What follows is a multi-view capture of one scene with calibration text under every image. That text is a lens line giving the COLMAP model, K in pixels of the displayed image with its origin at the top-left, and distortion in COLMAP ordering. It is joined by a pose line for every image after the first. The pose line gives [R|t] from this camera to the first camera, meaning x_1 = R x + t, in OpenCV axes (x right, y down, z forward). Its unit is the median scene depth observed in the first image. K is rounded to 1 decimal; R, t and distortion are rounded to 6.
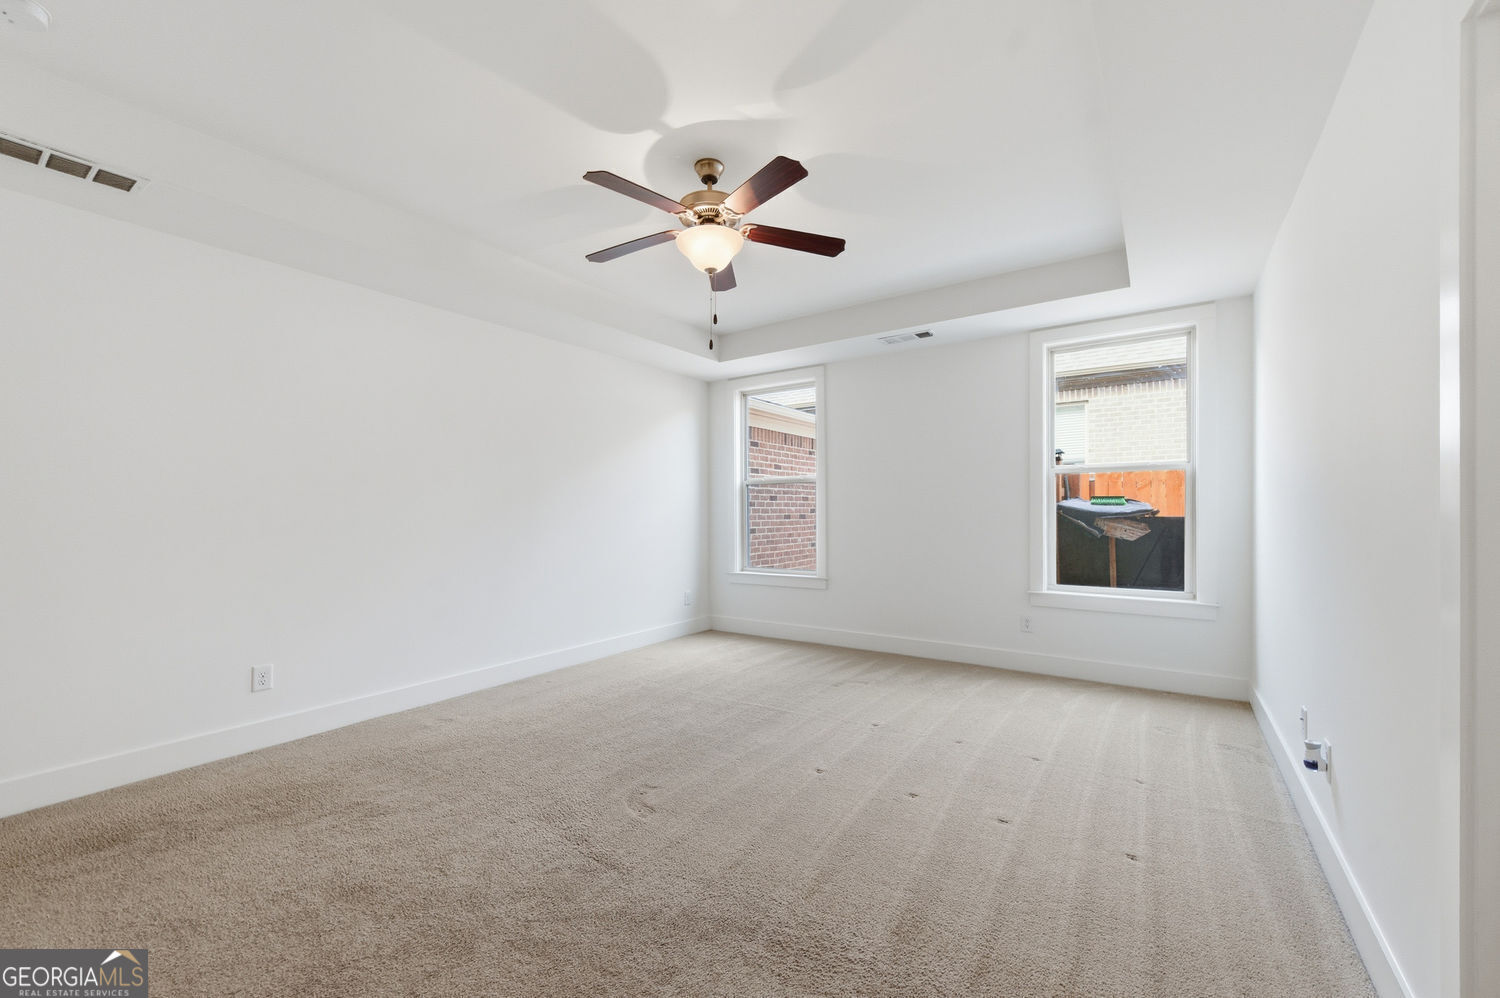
lens RADIAL K [[599.1, 0, 749.4], [0, 599.1, 514.2], [0, 0, 1]] dist [0.000058, -0.000041]
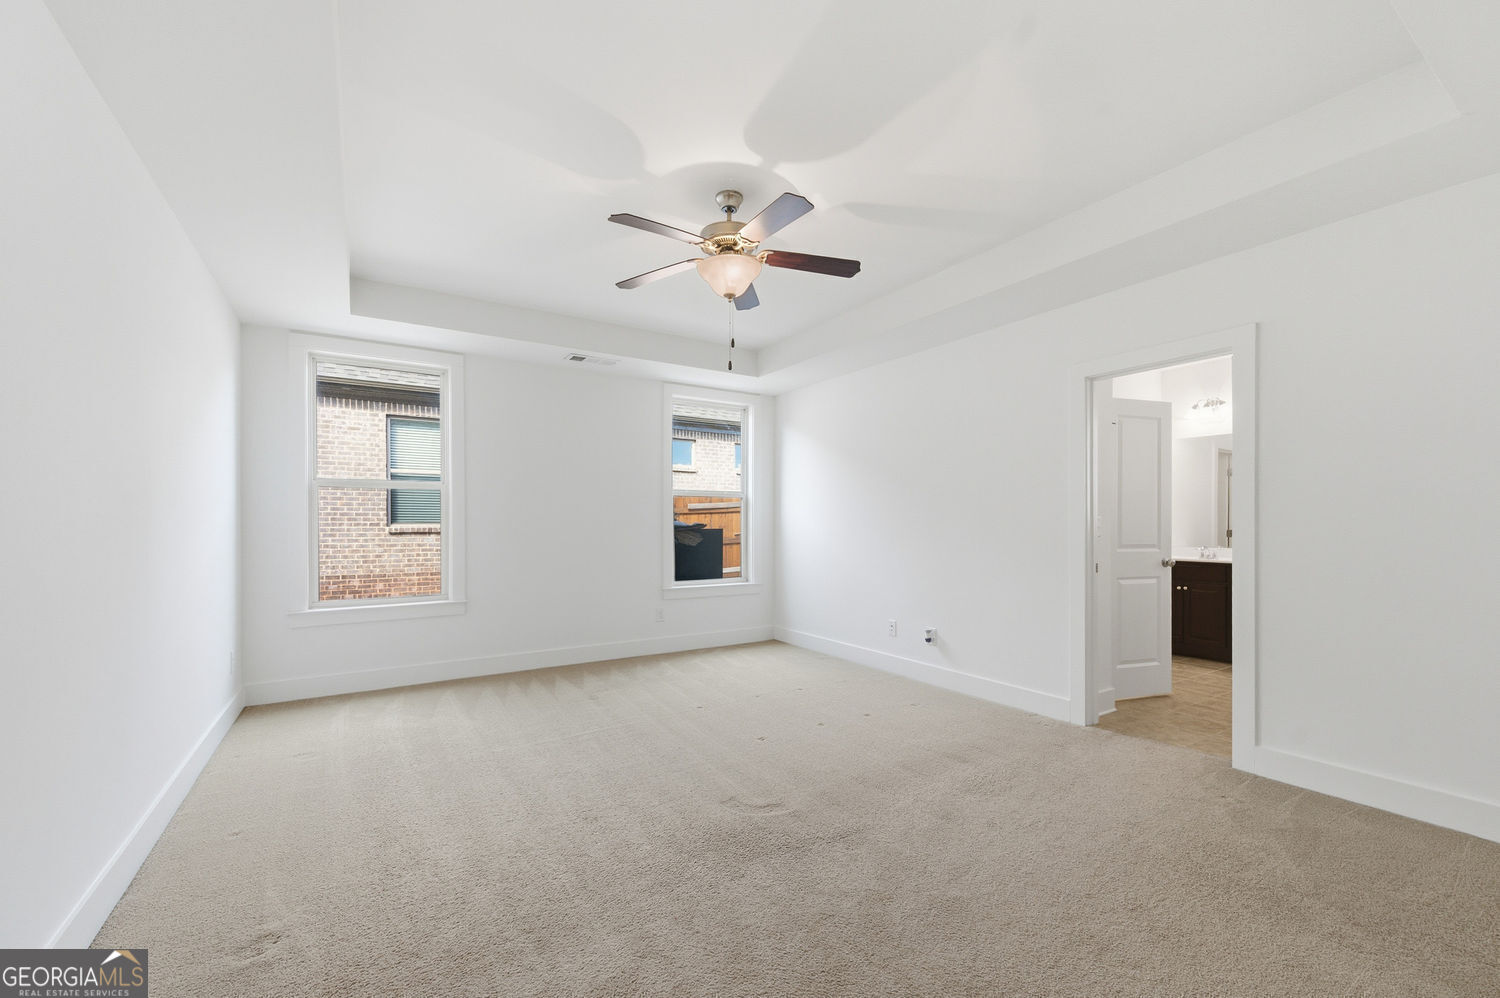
lens RADIAL K [[608.3, 0, 750.2], [0, 608.3, 524.7], [0, 0, 1]] dist [0.000546, -0.000028]
pose [[0.390277, 0.004529, 0.920686, -0.650631], [0.001925, 0.999982, -0.005736, 0.002530], [-0.920695, 0.004011, 0.390262, 0.343146]]
